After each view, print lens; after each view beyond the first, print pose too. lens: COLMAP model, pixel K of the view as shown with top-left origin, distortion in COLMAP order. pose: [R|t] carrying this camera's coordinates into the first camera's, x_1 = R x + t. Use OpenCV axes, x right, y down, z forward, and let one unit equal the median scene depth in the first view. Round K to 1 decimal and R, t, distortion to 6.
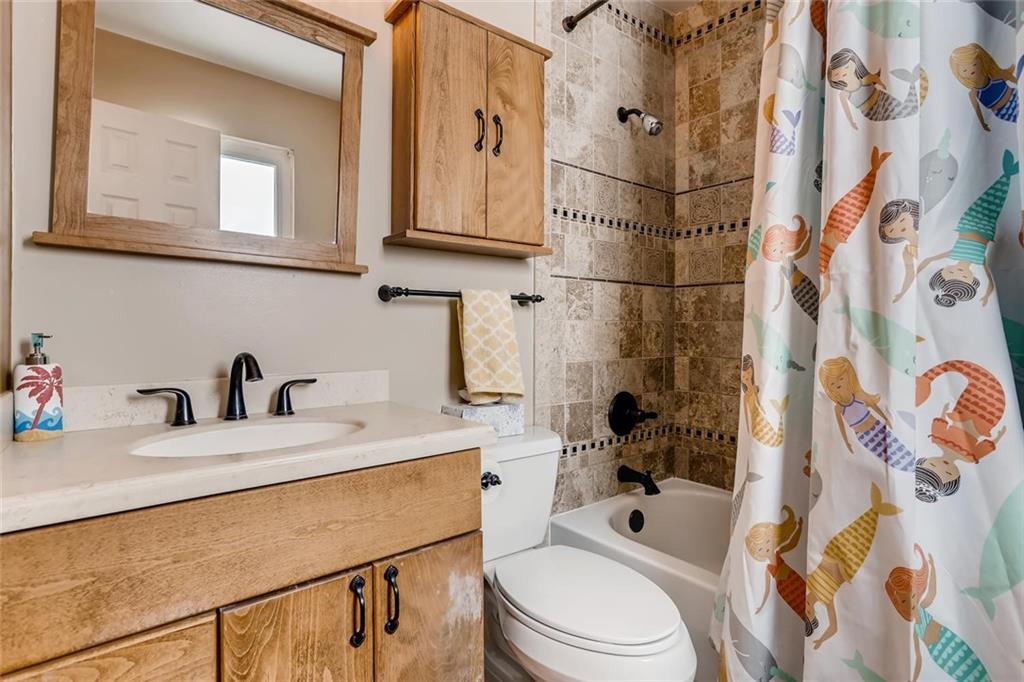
lens RADIAL K [[497.1, 0, 510.1], [0, 497.1, 332.5], [0, 0, 1]] dist [-0.035357, 0.019121]
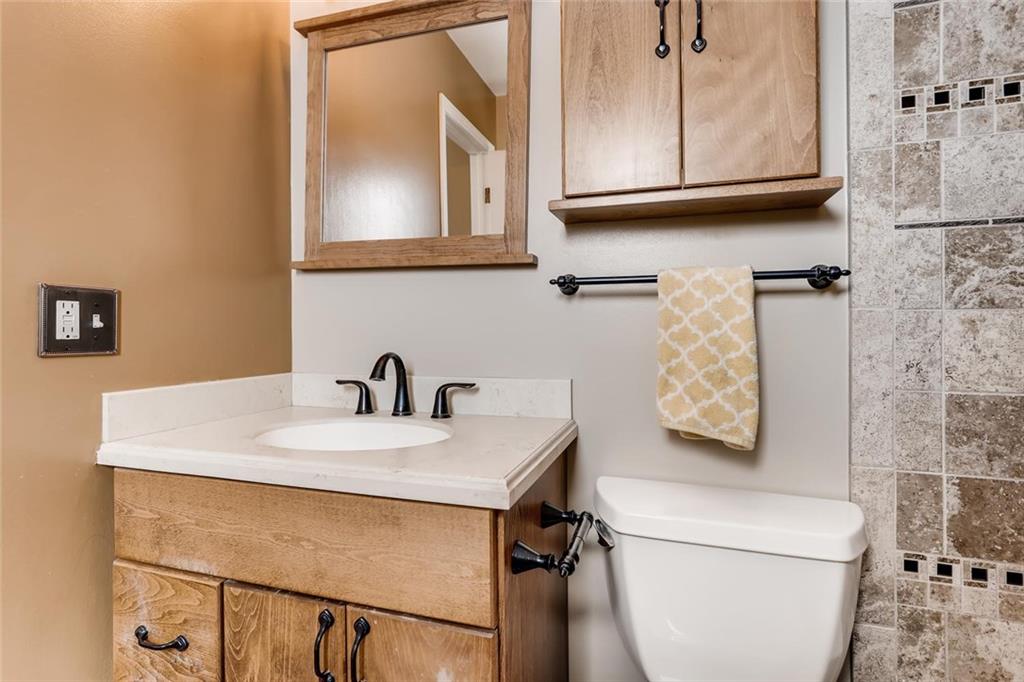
lens RADIAL K [[497.1, 0, 510.1], [0, 497.1, 332.5], [0, 0, 1]] dist [-0.035357, 0.019121]
pose [[0.558362, 0.003050, -0.829591, 0.385212], [0.000616, 0.999991, 0.004091, -0.005643], [0.829597, -0.002795, 0.558356, 0.496187]]
